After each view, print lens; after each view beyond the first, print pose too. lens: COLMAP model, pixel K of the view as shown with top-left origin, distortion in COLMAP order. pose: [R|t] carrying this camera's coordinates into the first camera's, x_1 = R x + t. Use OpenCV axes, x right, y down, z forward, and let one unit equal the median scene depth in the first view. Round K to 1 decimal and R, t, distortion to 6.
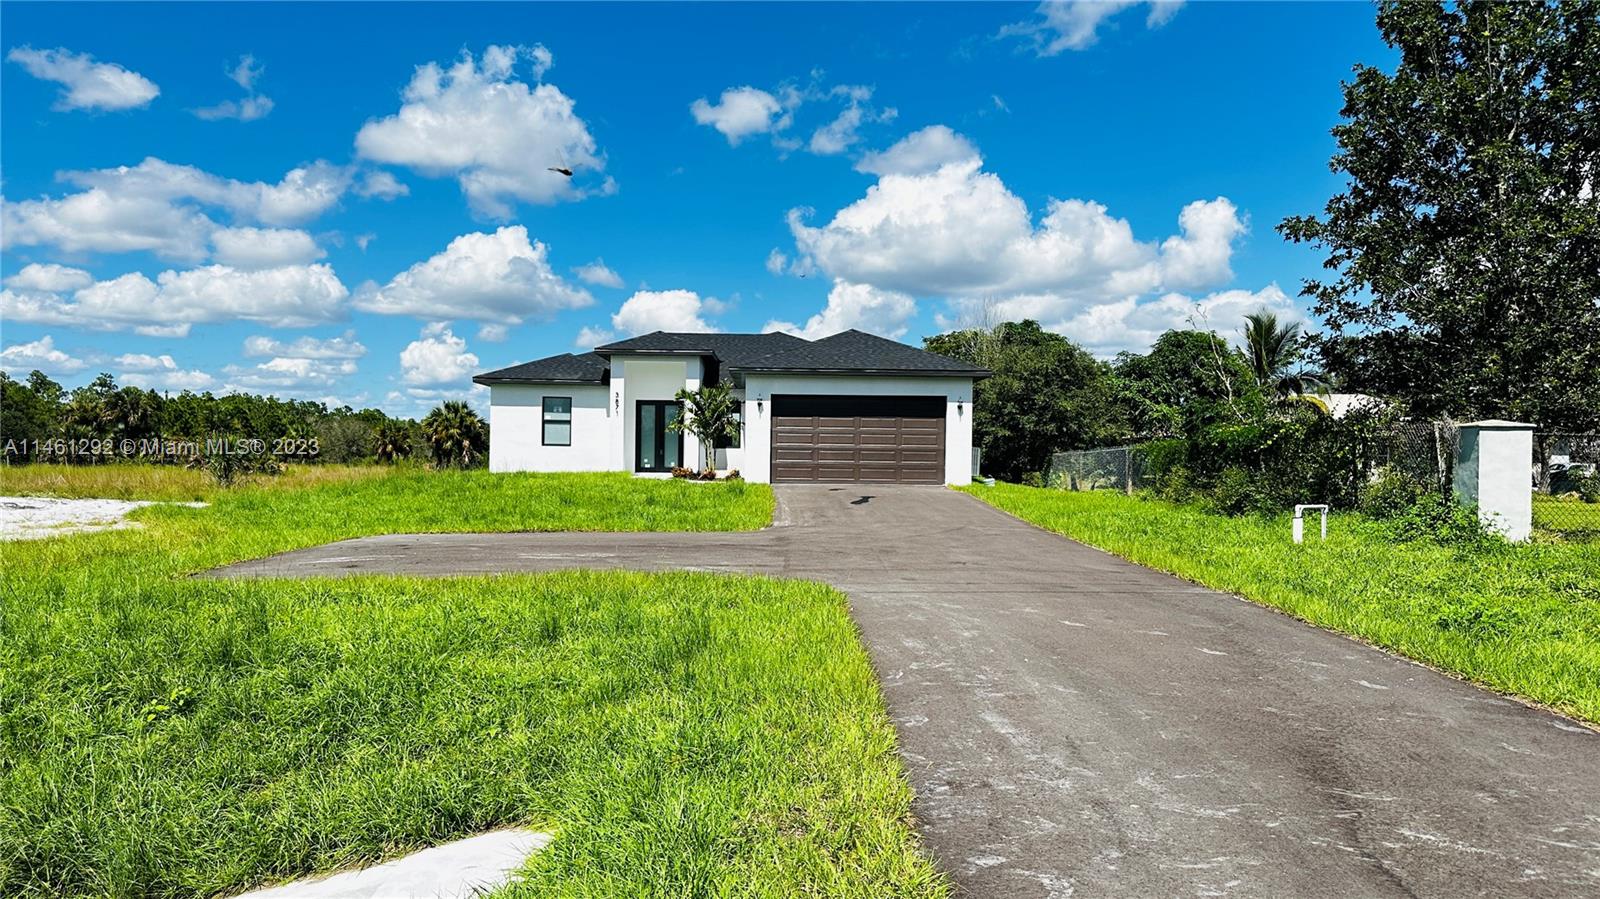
lens RADIAL K [[1030.1, 0, 800.0], [0, 1030.1, 449.5], [0, 0, 1]] dist [0.023062, -0.000651]
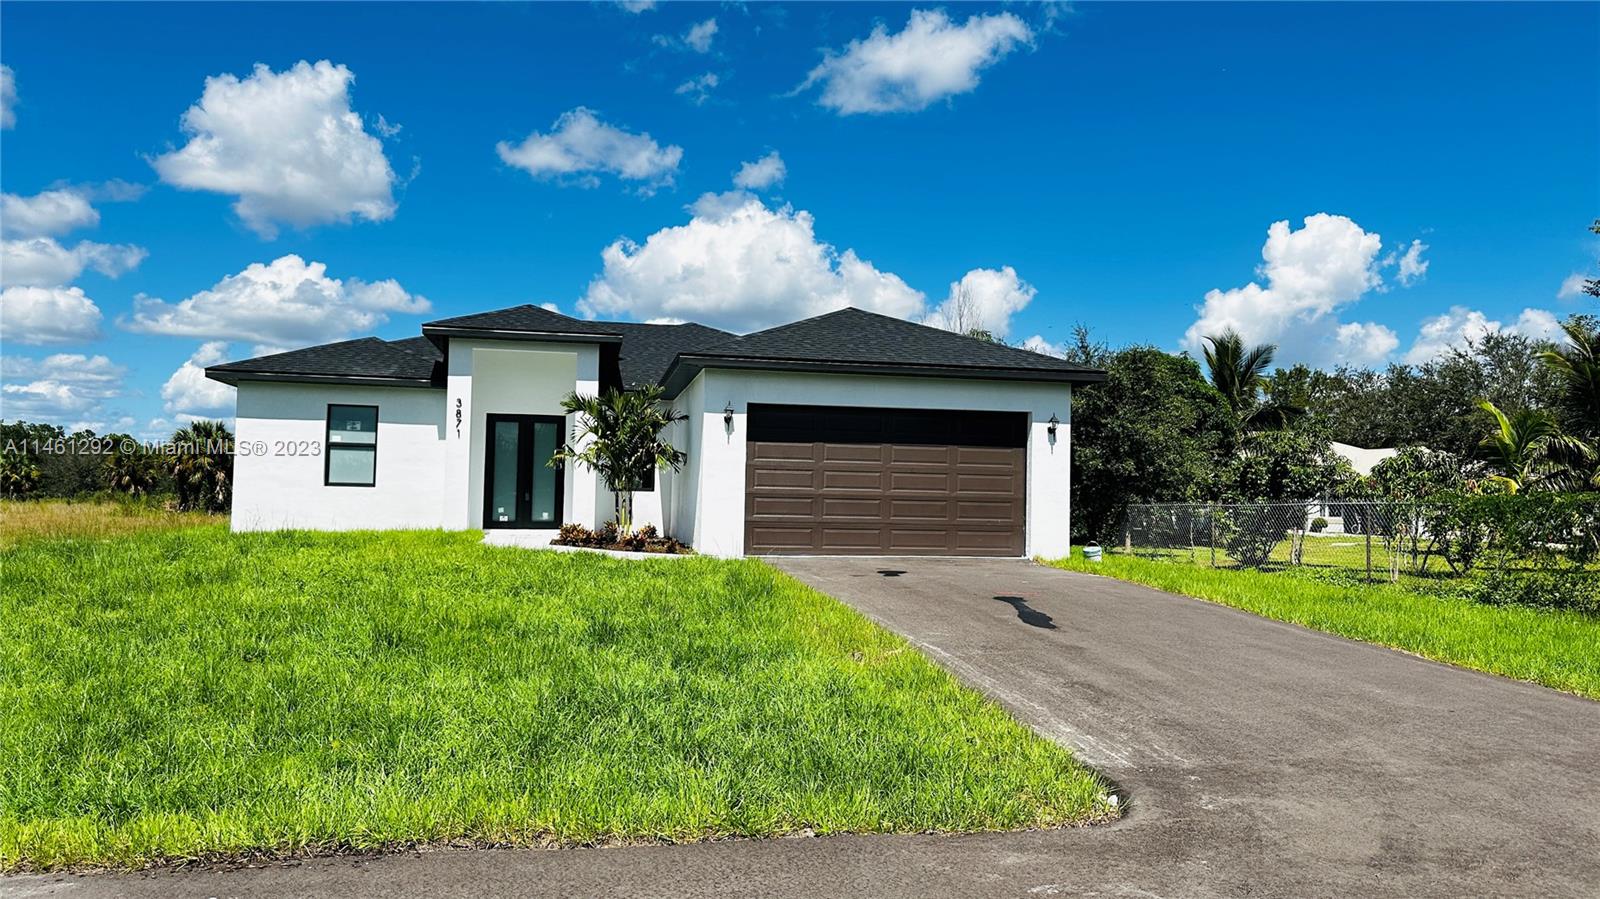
lens RADIAL K [[1030.1, 0, 800.0], [0, 1030.1, 449.5], [0, 0, 1]] dist [0.023062, -0.000651]
pose [[0.983213, 0.014268, 0.181900, -0.088608], [-0.008148, 0.999377, -0.034347, -0.006251], [-0.182277, 0.032288, 0.982717, 0.359351]]
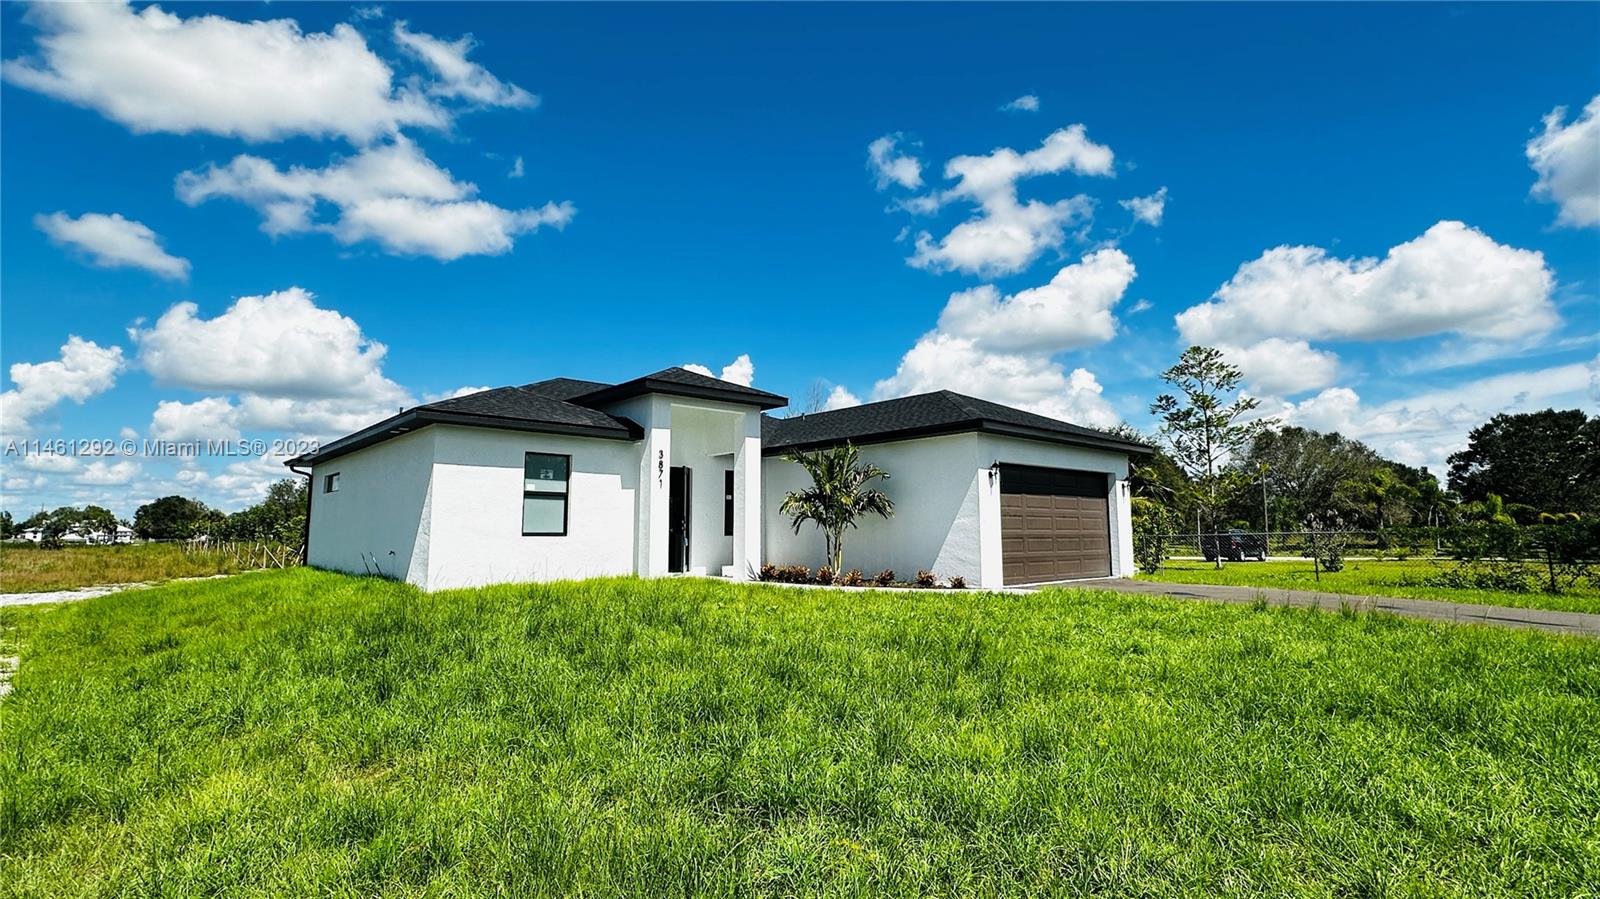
lens RADIAL K [[749.6, 0, 799.1], [0, 749.6, 445.2], [0, 0, 1]] dist [-0.002686, -0.000088]
pose [[0.769274, 0.056436, 0.636422, -0.403599], [0.007621, 0.995210, -0.097464, -0.012385], [-0.638874, 0.079827, 0.765159, 0.578903]]
